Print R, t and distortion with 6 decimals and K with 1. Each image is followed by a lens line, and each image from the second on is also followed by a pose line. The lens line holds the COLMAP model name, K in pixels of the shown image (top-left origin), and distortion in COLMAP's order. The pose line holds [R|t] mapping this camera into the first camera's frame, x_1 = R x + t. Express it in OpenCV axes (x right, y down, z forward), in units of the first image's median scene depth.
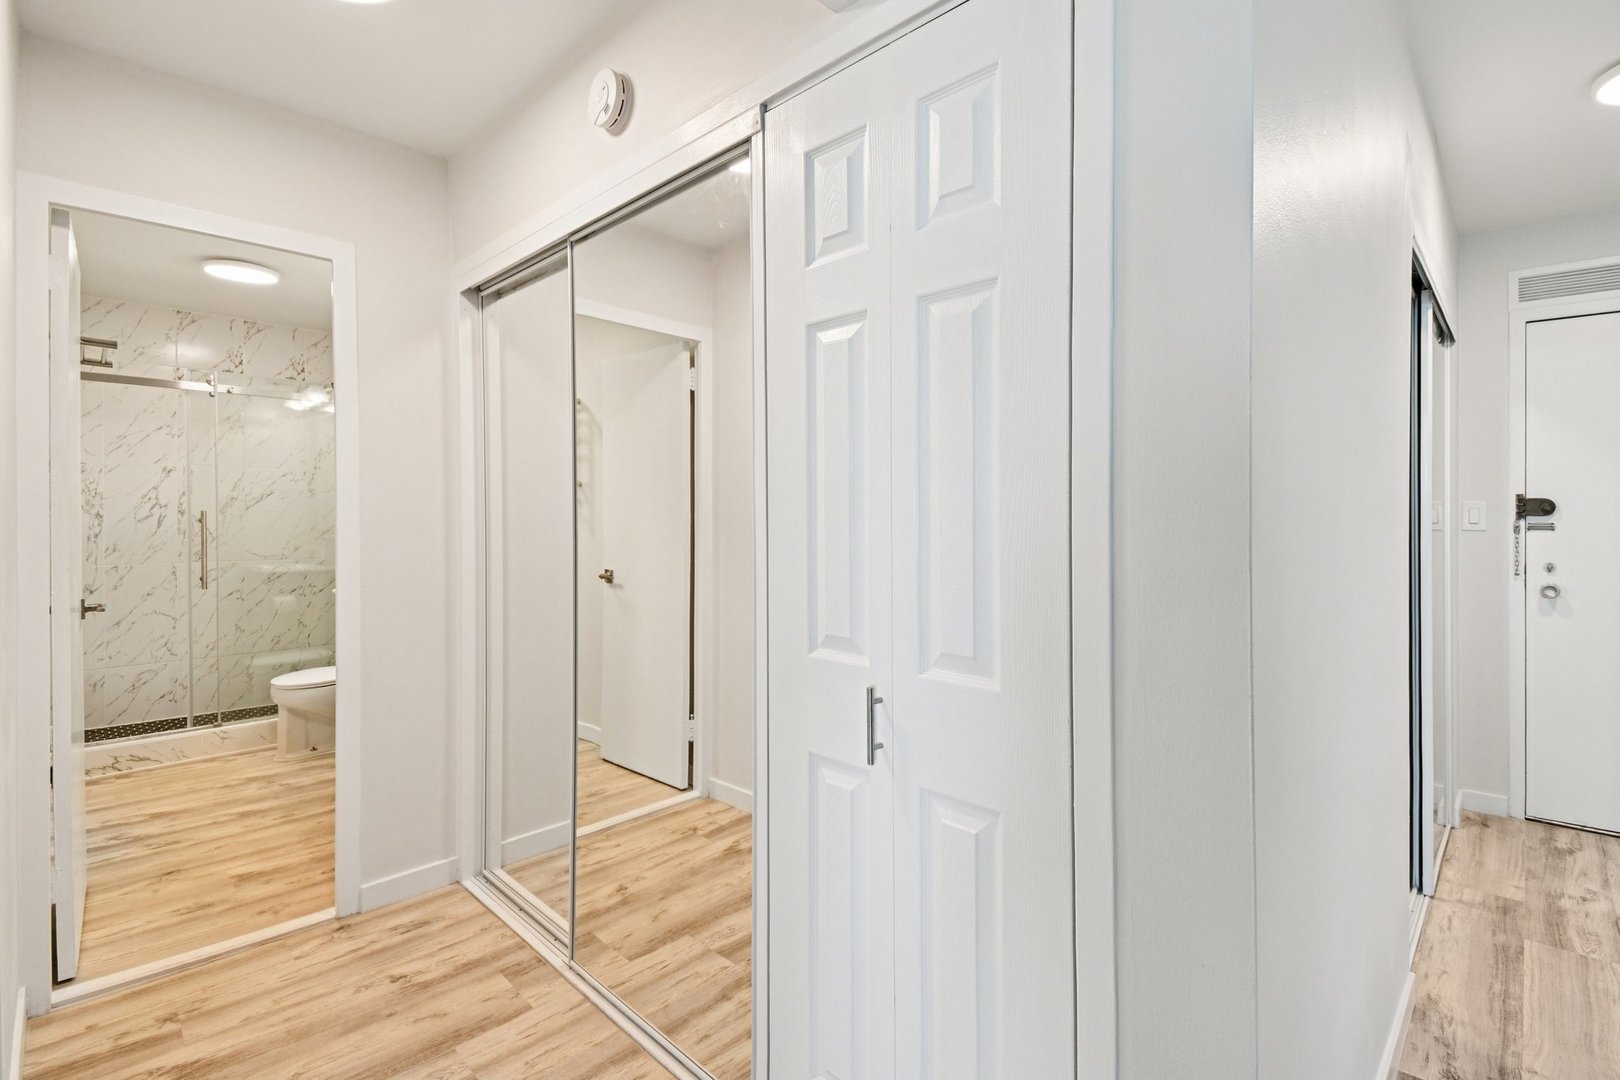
lens RADIAL K [[728.5, 0, 801.9], [0, 728.5, 517.2], [0, 0, 1]] dist [0.005726, -0.019014]
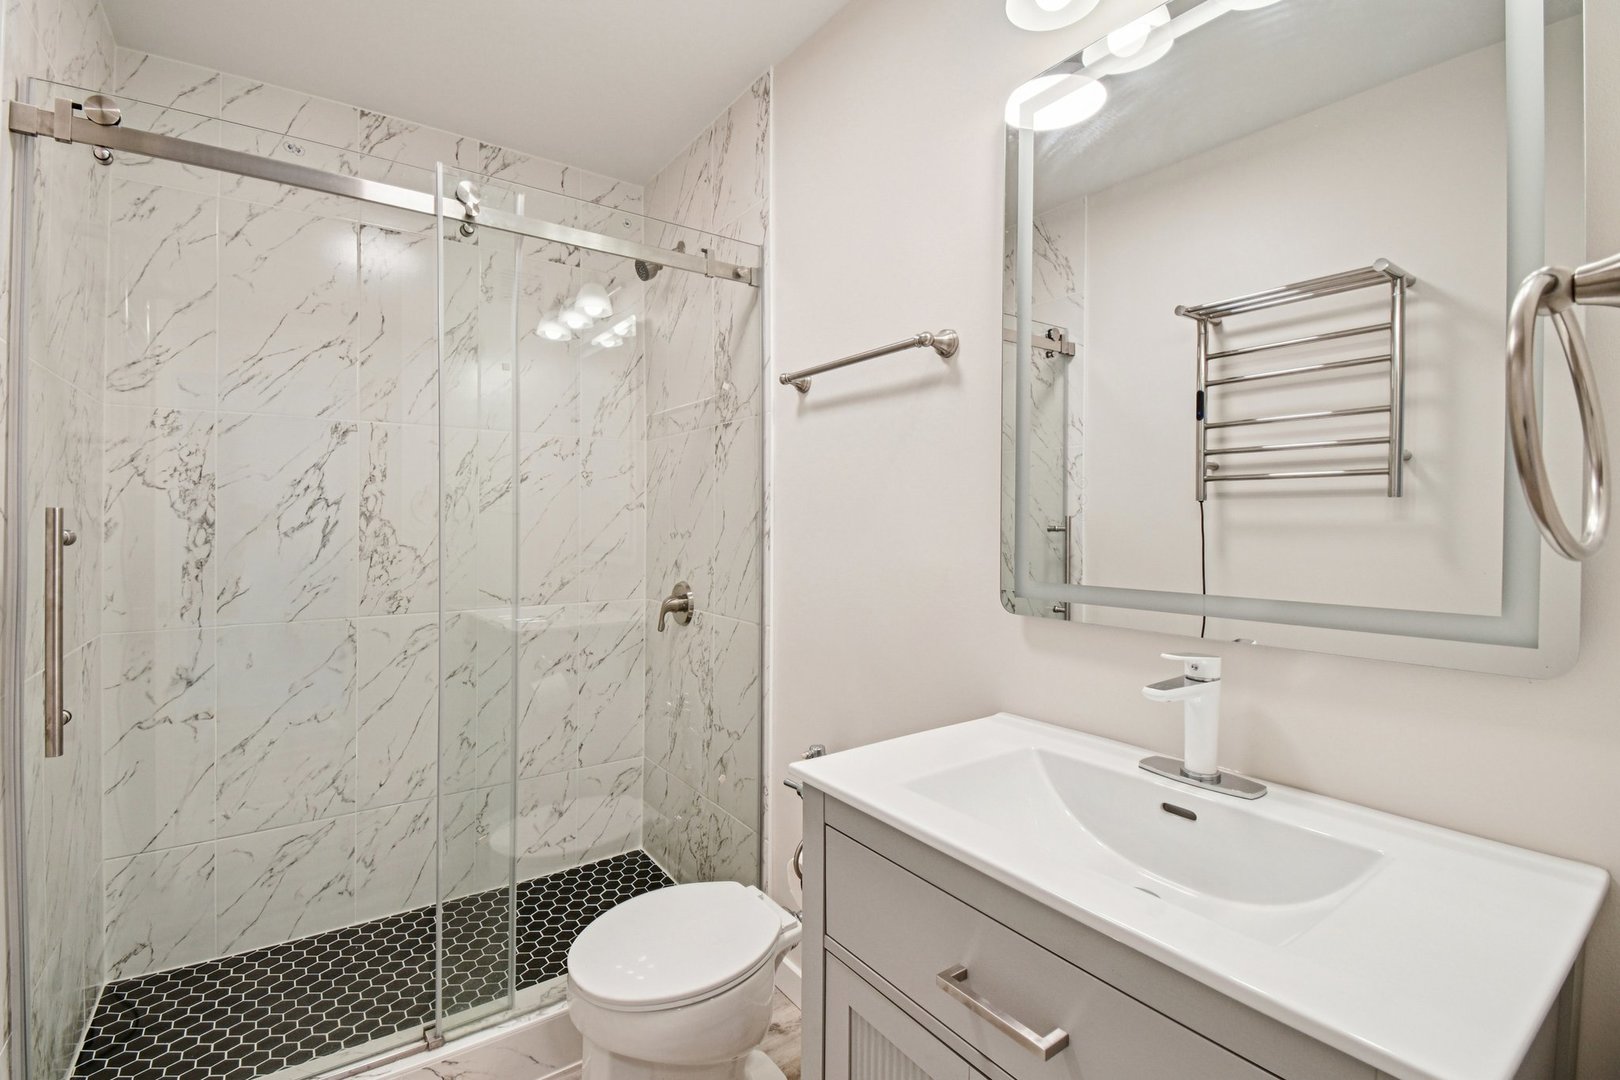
lens RADIAL K [[728.5, 0, 812.7], [0, 728.5, 507.2], [0, 0, 1]] dist [0.005726, -0.019014]
pose [[0.984845, 0.000580, -0.173437, -0.499066], [-0.003208, 0.999884, -0.014874, -0.006512], [0.173408, 0.015205, 0.984733, 0.598319]]
